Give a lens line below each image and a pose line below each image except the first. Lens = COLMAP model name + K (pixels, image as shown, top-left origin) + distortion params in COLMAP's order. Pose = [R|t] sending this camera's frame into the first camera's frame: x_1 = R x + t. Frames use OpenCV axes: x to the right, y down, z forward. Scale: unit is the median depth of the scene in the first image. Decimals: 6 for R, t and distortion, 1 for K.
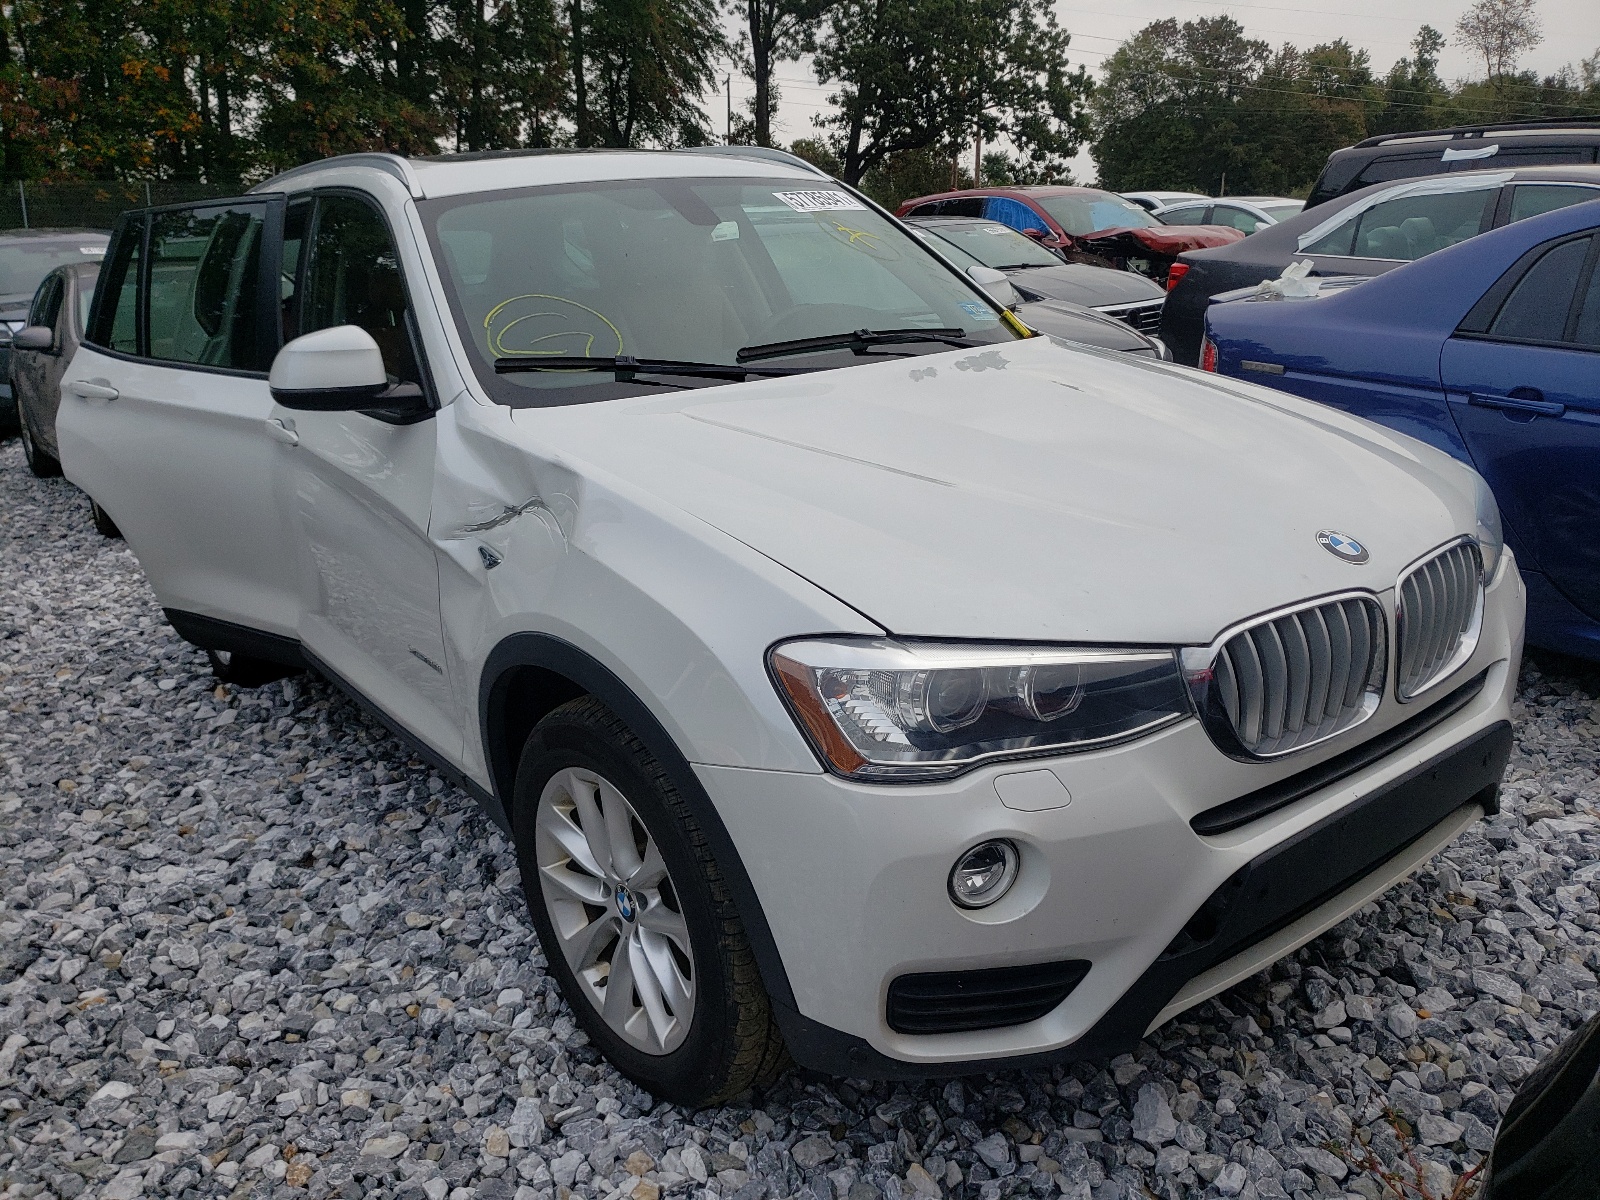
lens RADIAL K [[1179.3, 0, 799.4], [0, 1179.3, 603.9], [0, 0, 1]] dist [0.061089, -0.001816]
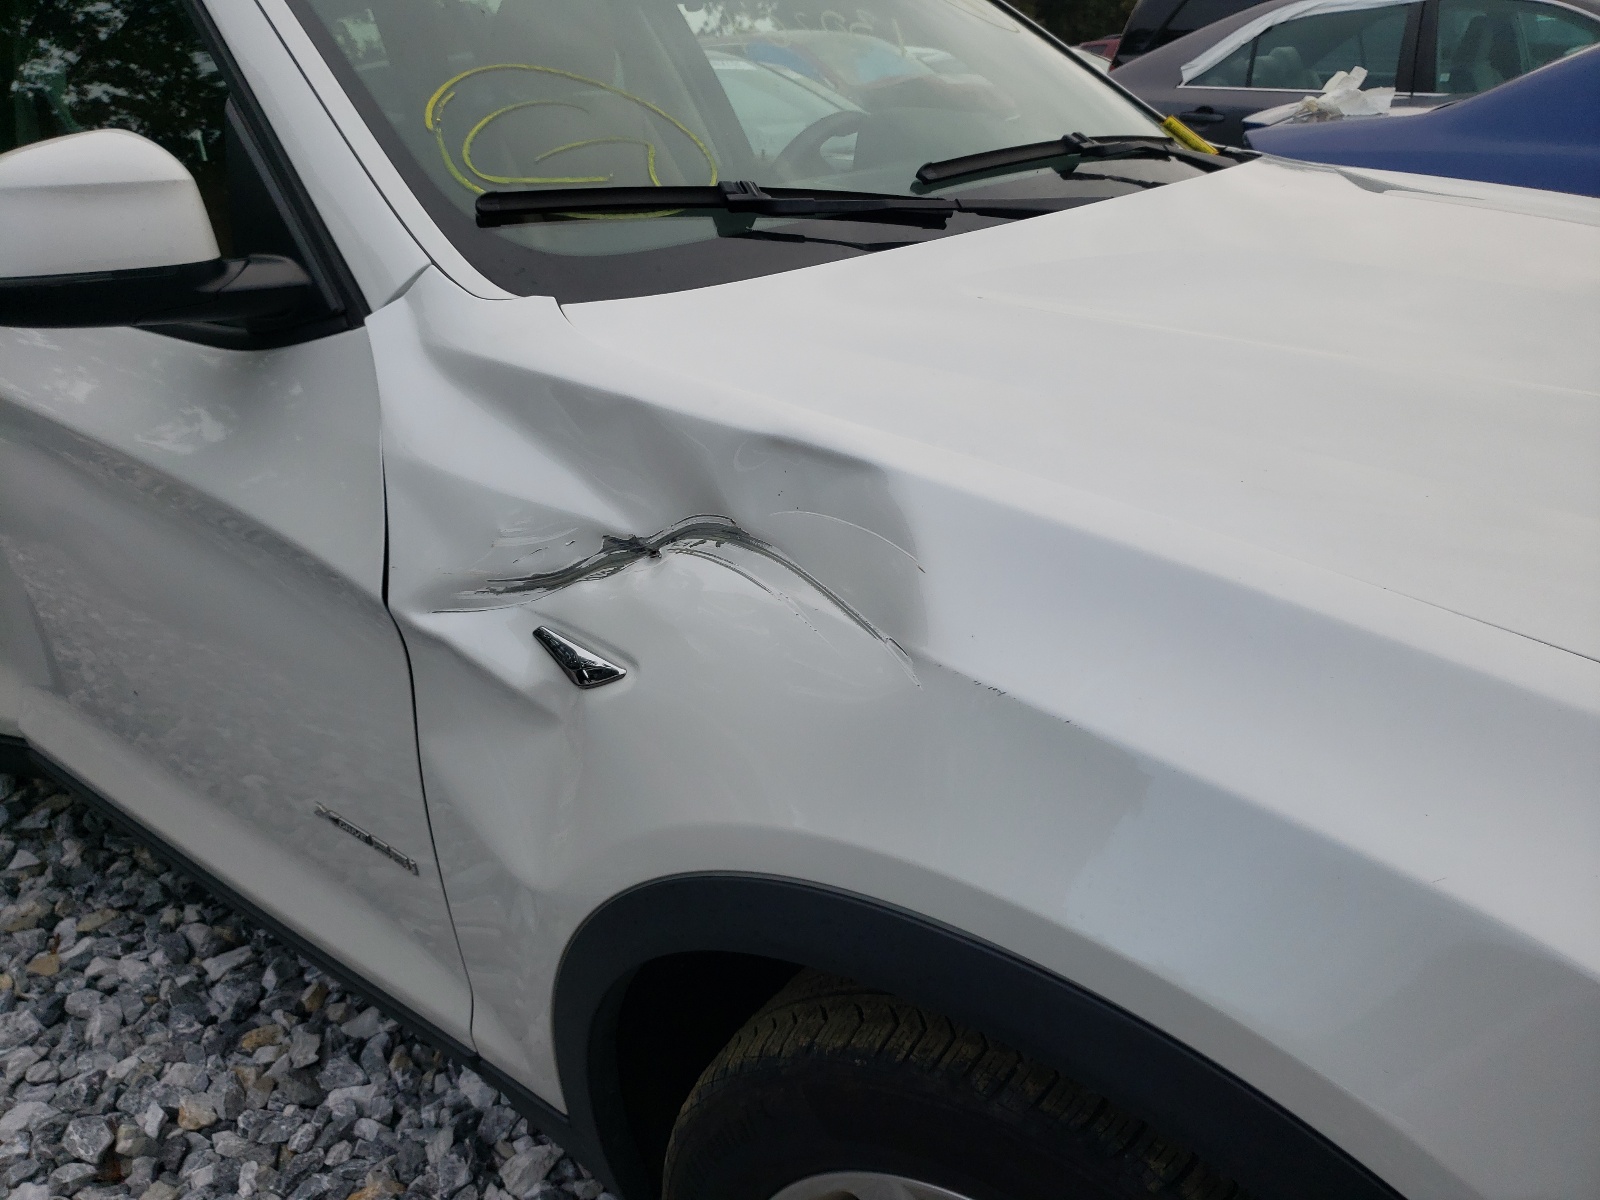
lens RADIAL K [[1223.7, 0, 803.4], [0, 1223.7, 595.5], [0, 0, 1]] dist [0.024532, 0.016443]
pose [[0.973827, -0.095823, 0.206106, -0.204069], [0.078507, 0.992785, 0.090634, -0.071720], [-0.213304, -0.072081, 0.974323, 0.416611]]
